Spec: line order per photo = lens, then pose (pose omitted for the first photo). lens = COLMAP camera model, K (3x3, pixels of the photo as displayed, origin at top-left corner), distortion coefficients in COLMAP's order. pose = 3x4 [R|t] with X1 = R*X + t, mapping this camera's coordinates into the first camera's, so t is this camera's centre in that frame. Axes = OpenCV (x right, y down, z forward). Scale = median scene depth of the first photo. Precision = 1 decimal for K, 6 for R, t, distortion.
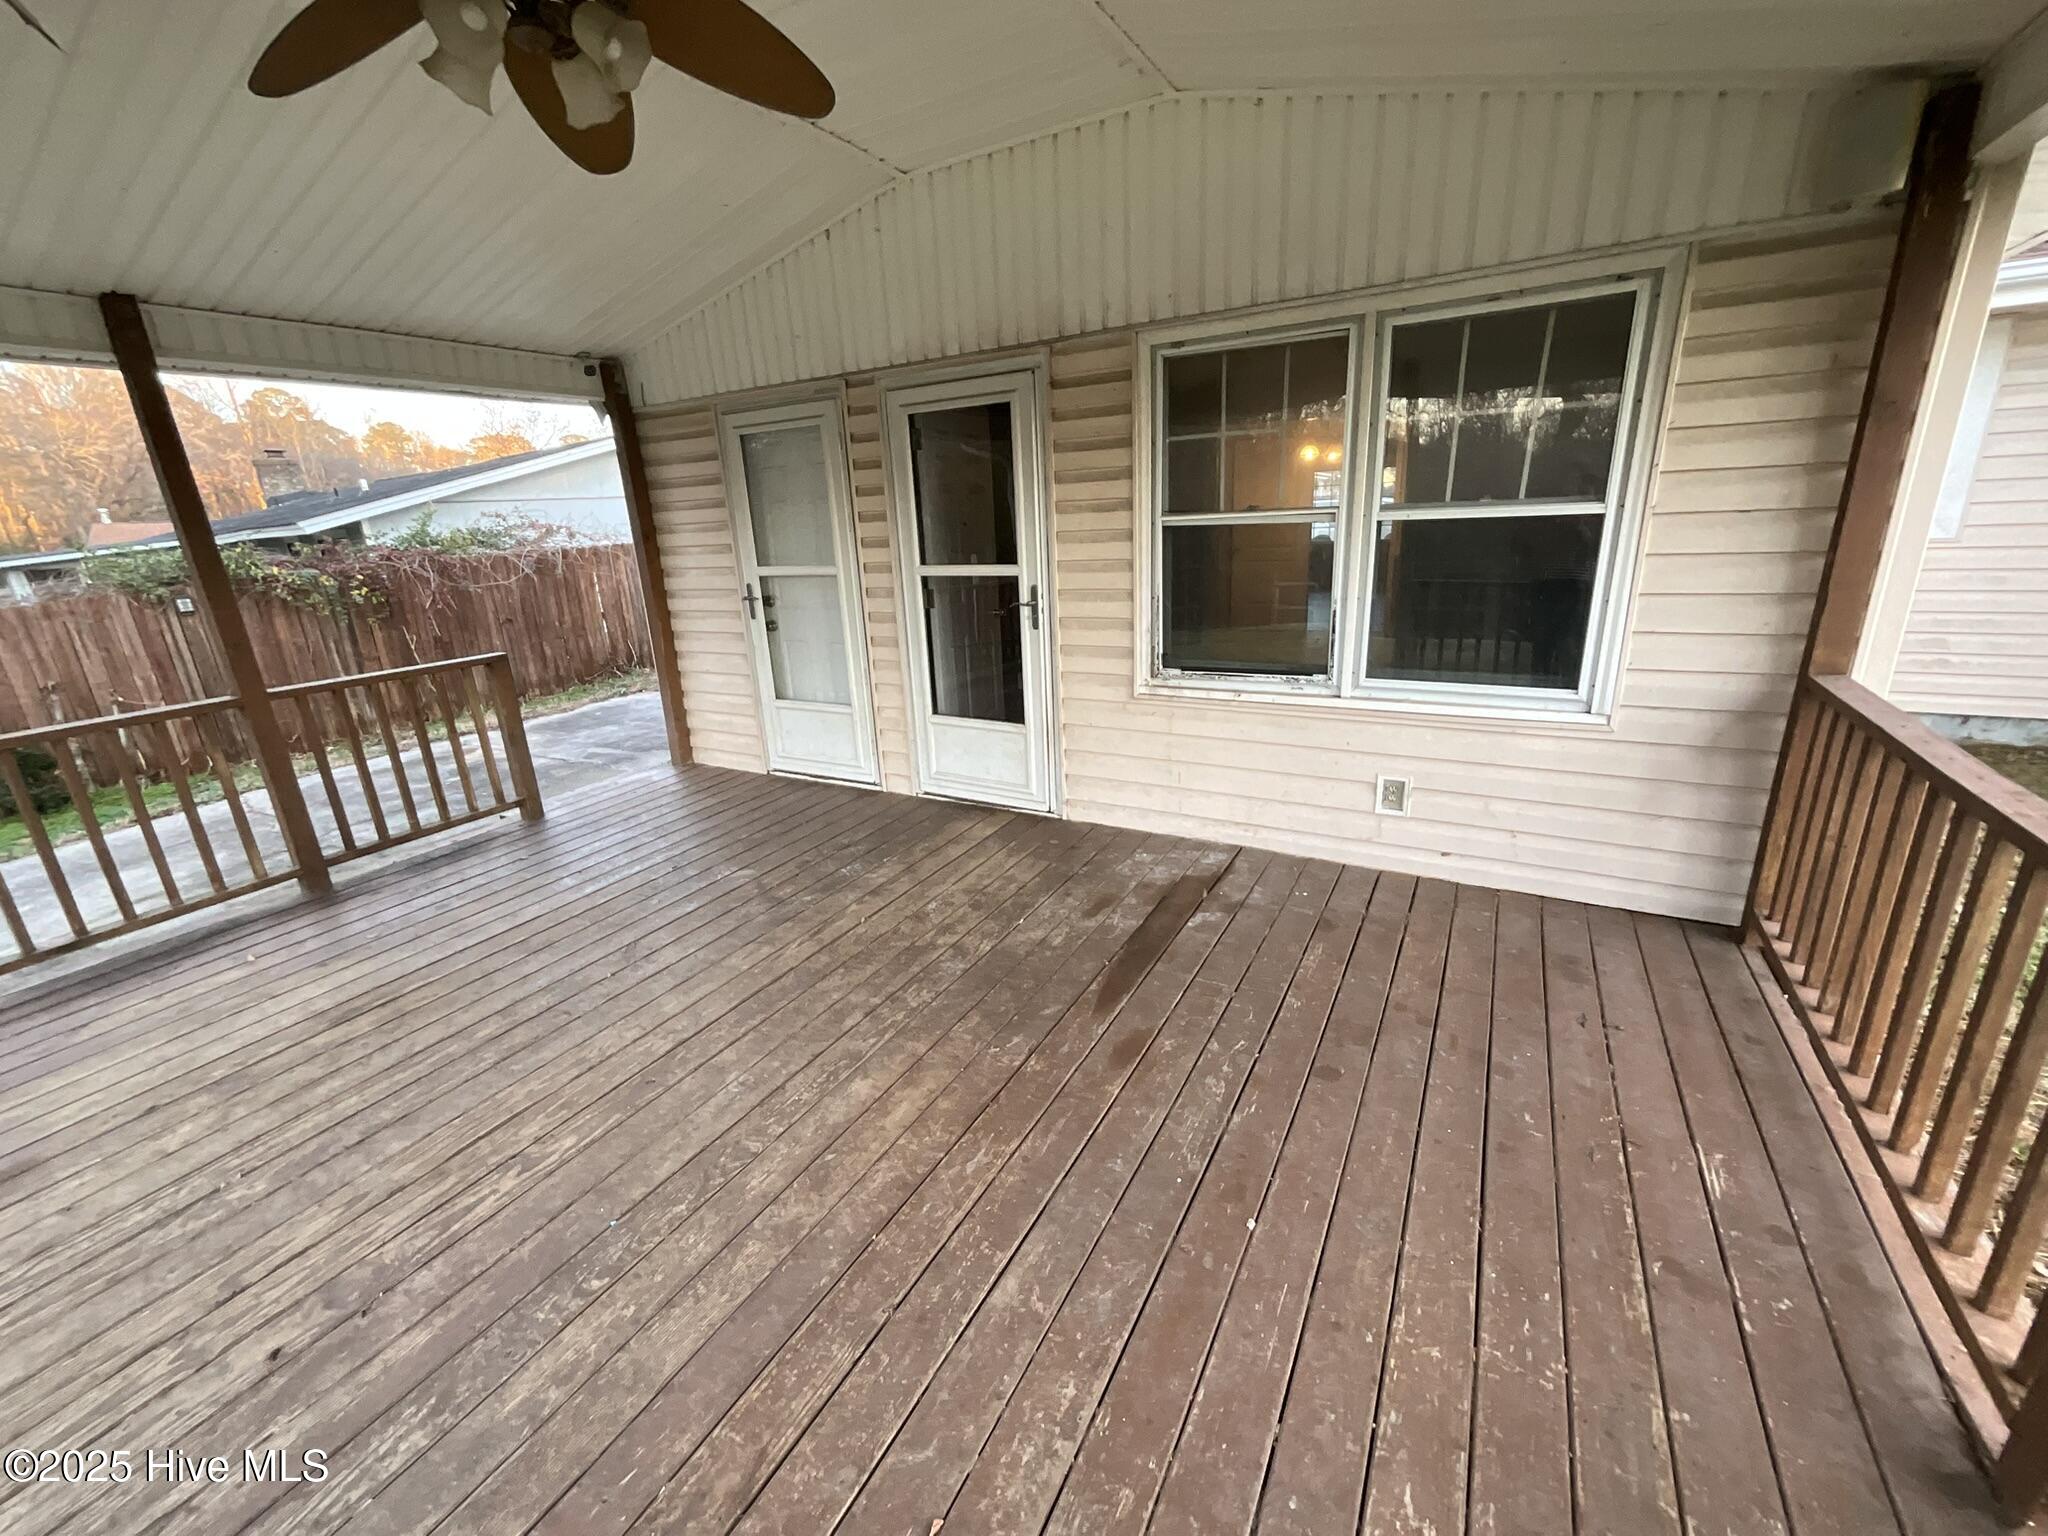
lens RADIAL K [[829.0, 0, 1024.5], [0, 829.0, 765.1], [0, 0, 1]] dist [0.001917, -0.000436]
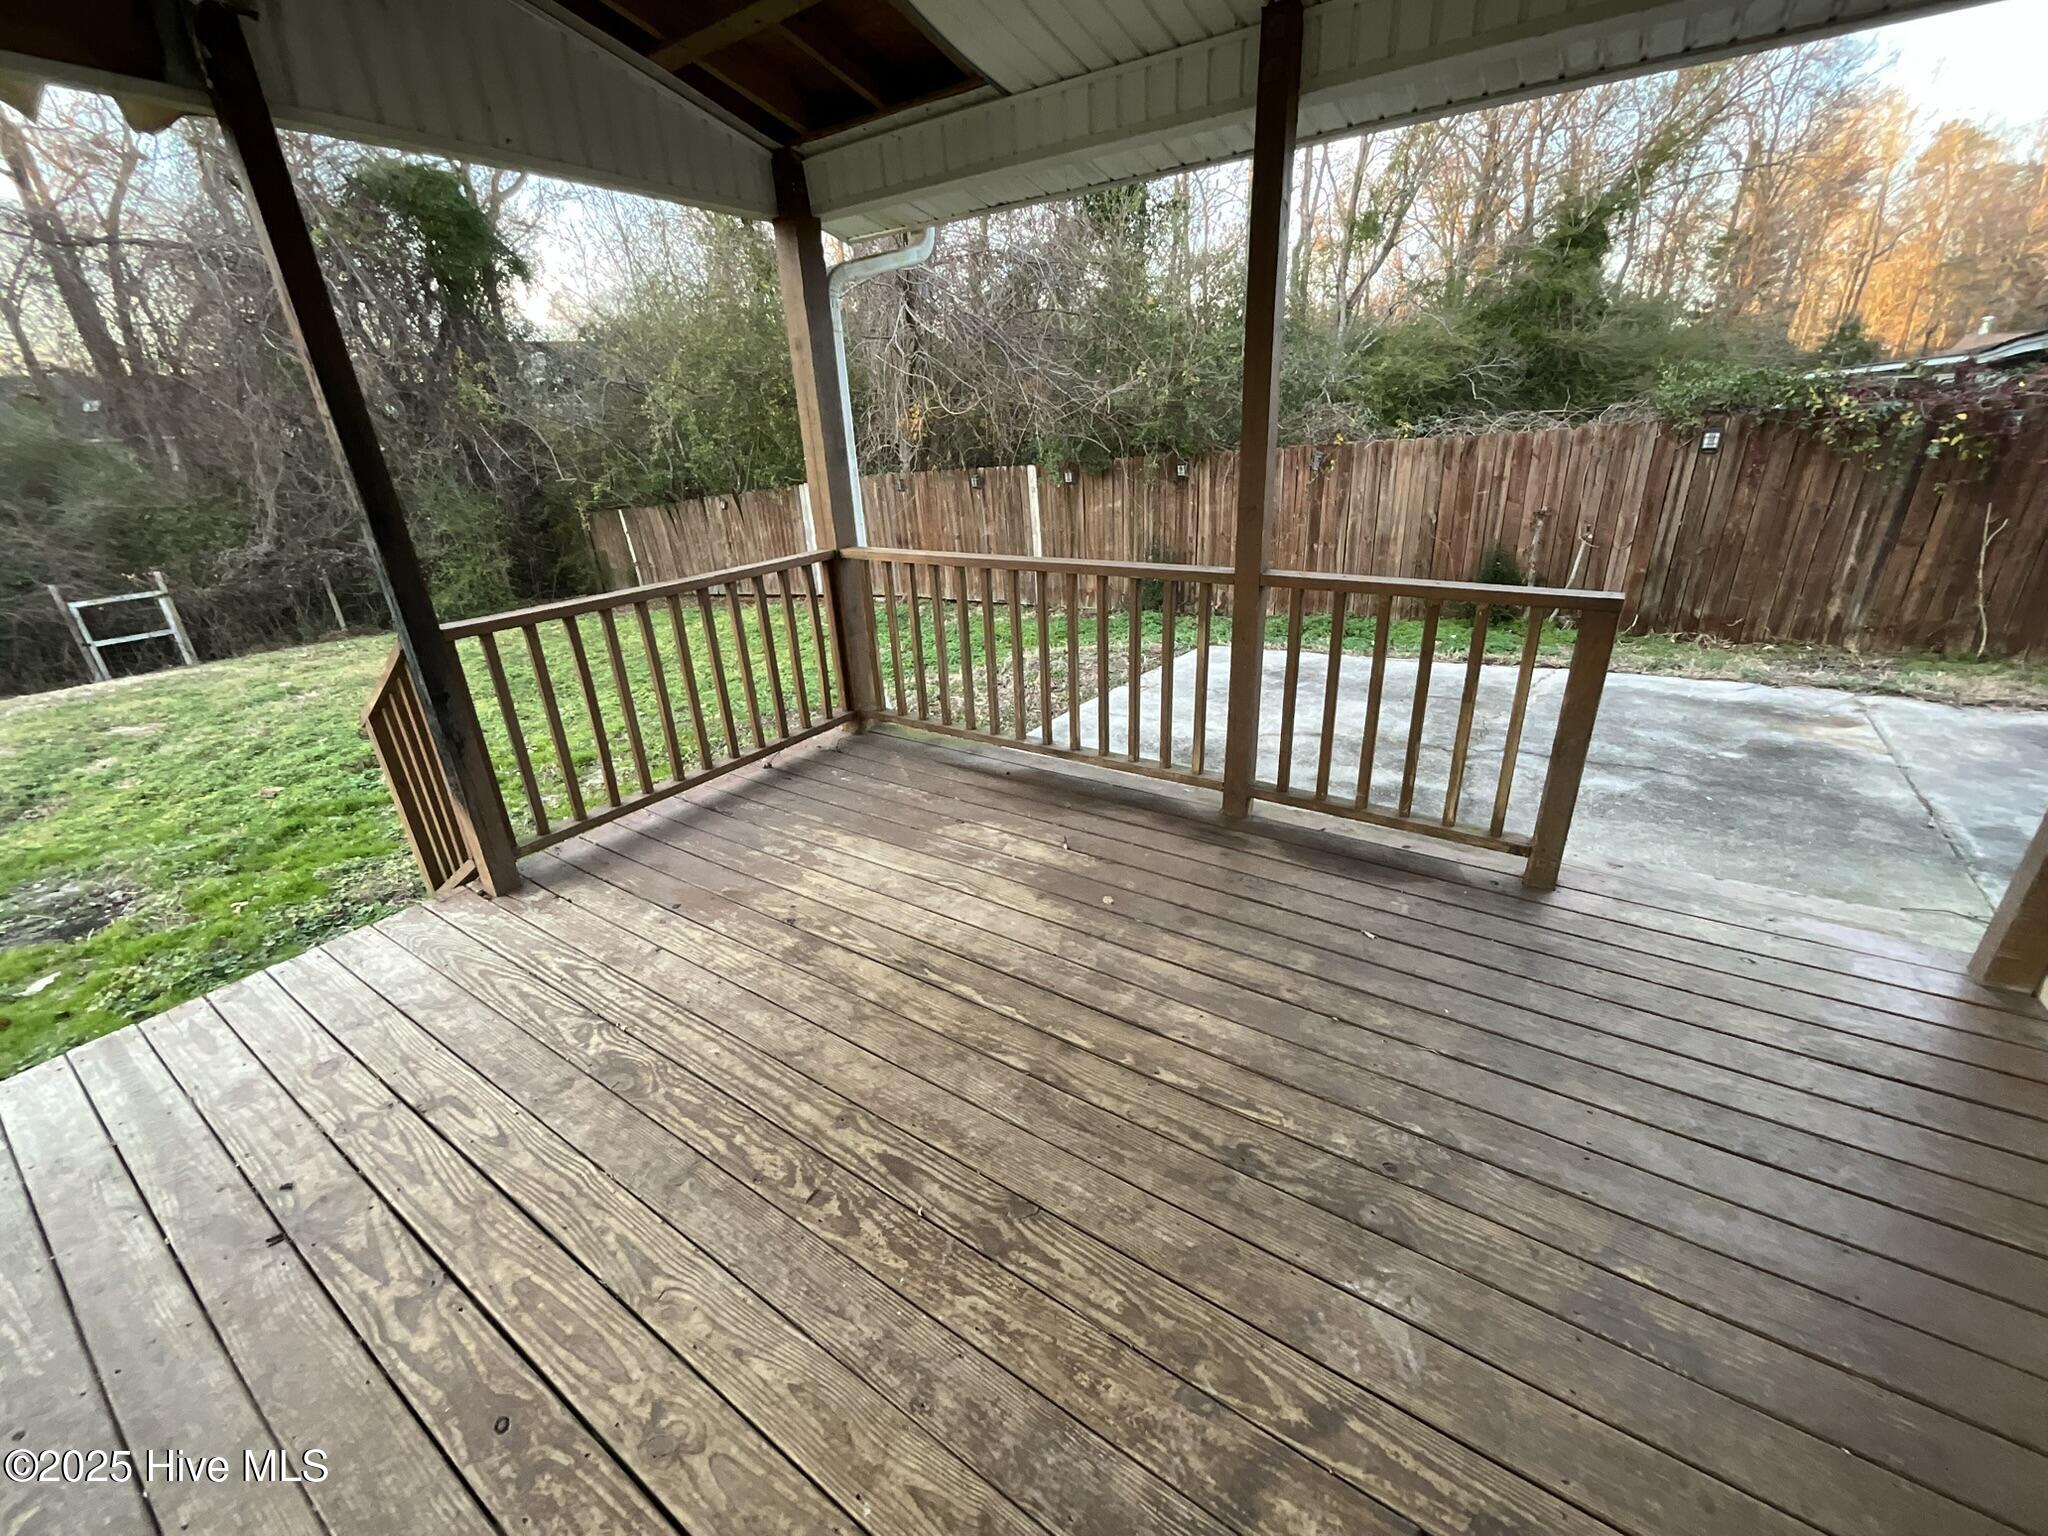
lens RADIAL K [[829.0, 0, 1023.6], [0, 829.0, 767.4], [0, 0, 1]] dist [0.001917, -0.000436]
pose [[-0.075731, 0.436963, -0.896286, -0.142463], [-0.252149, 0.861261, 0.441192, -0.269560], [0.964720, 0.259410, 0.044956, 0.986311]]
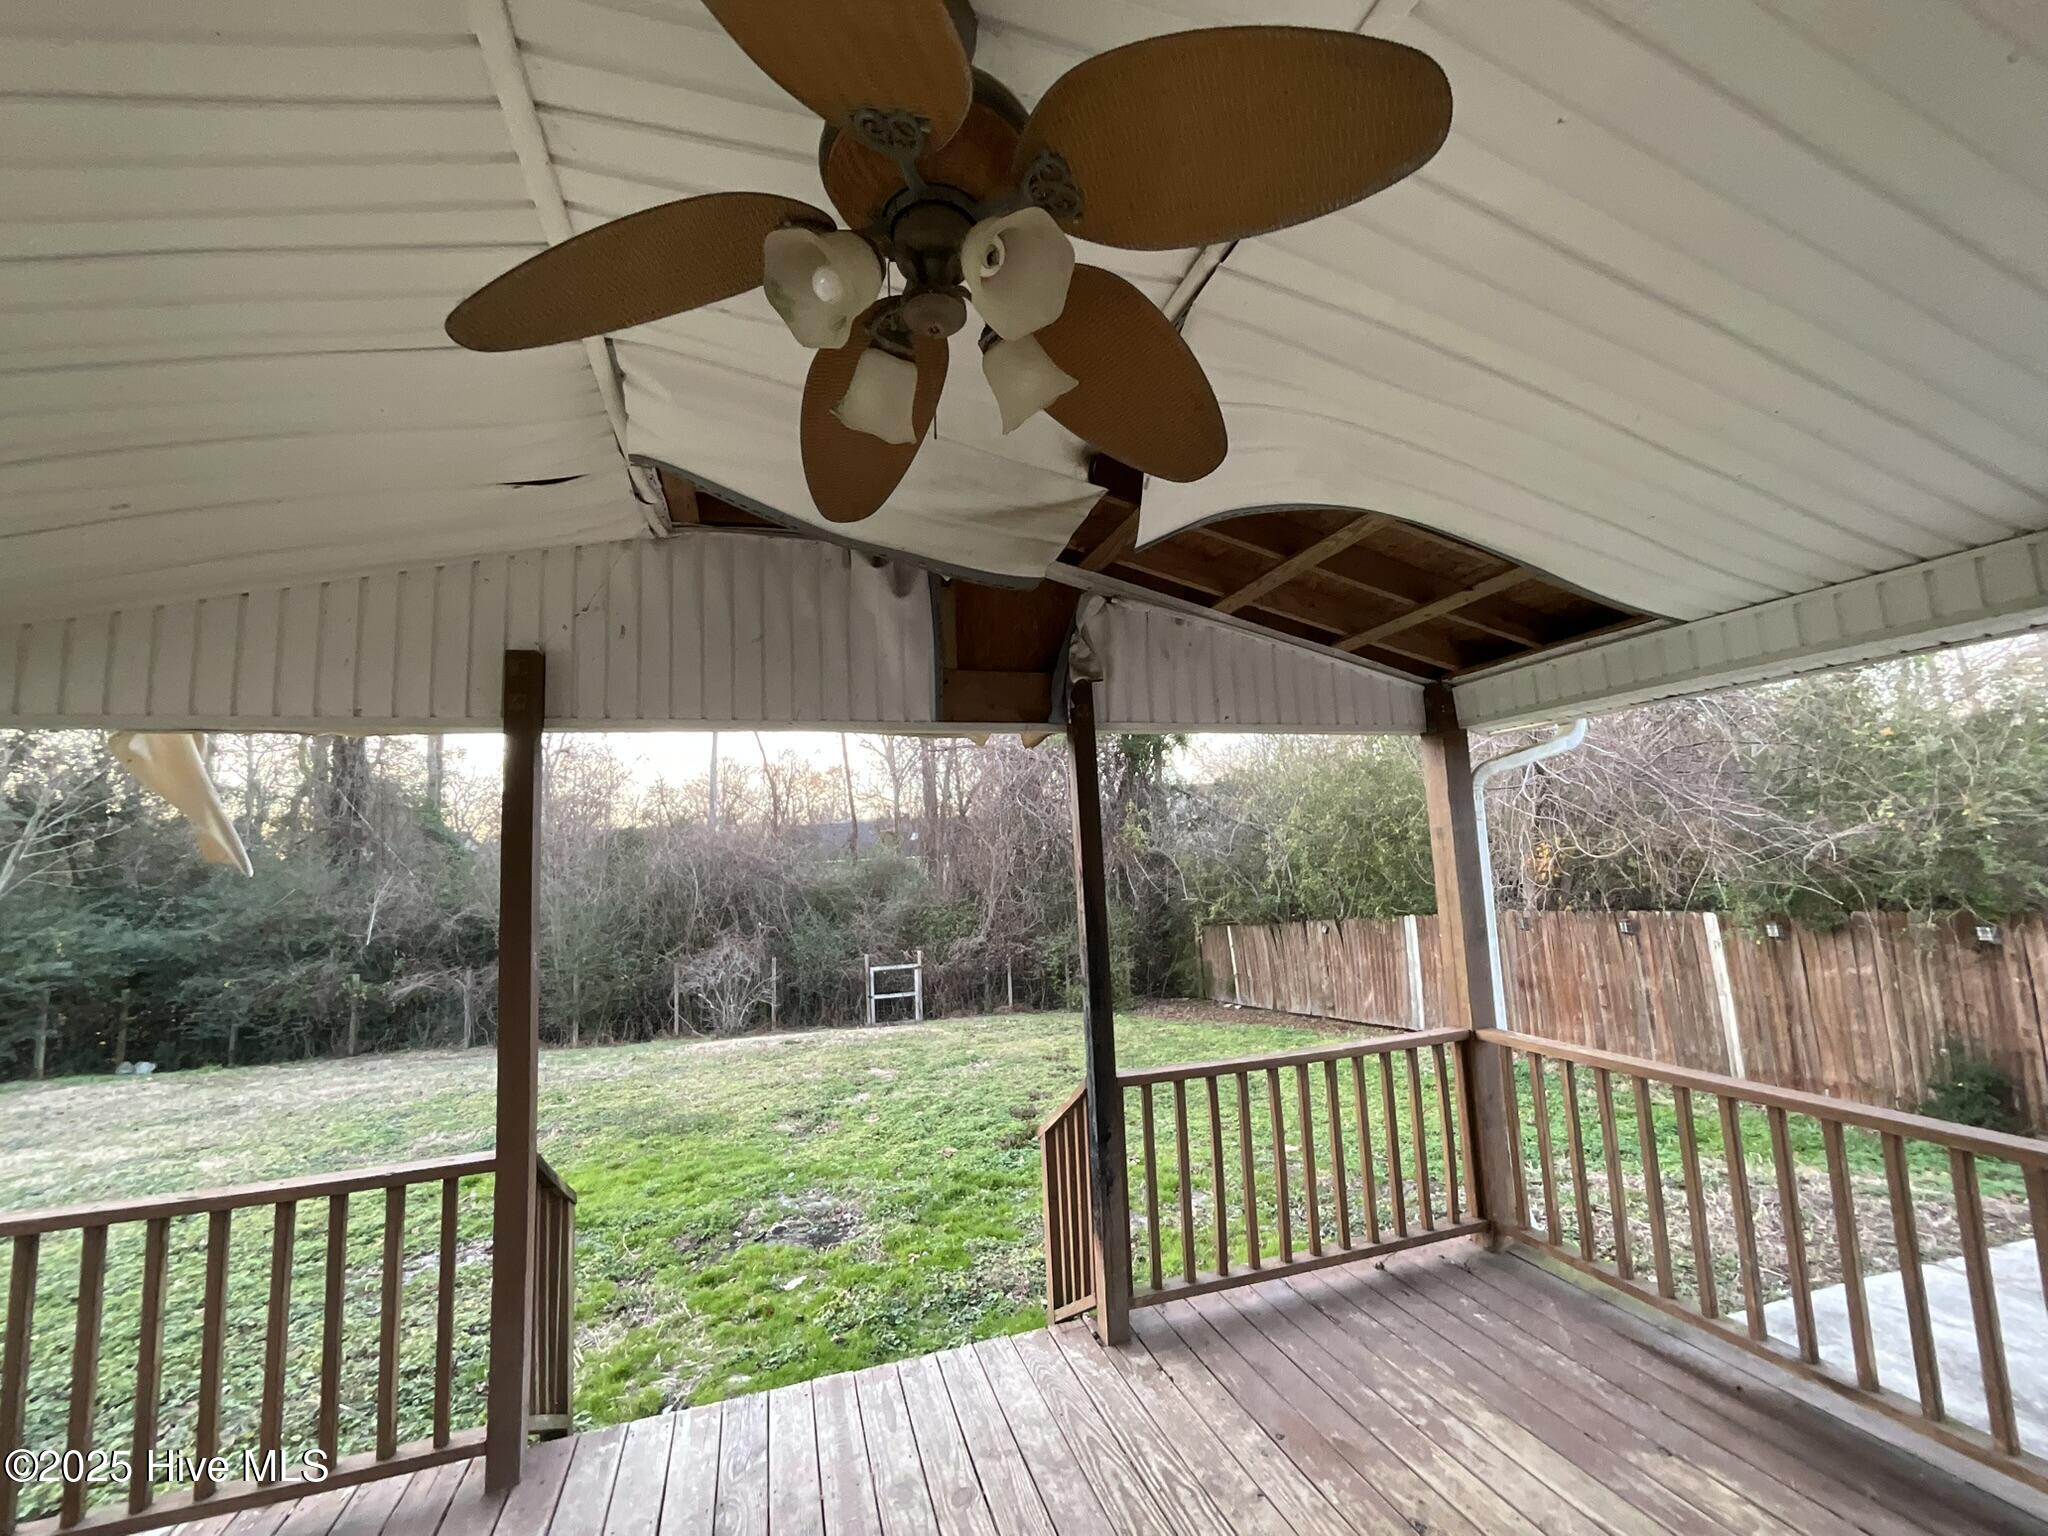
lens RADIAL K [[829.0, 0, 1025.2], [0, 829.0, 769.0], [0, 0, 1]] dist [0.001917, -0.000436]
pose [[-0.673448, -0.001279, -0.739234, -0.088748], [-0.144581, 0.980914, 0.130017, -0.357129], [0.724959, 0.194438, -0.660779, 0.927449]]
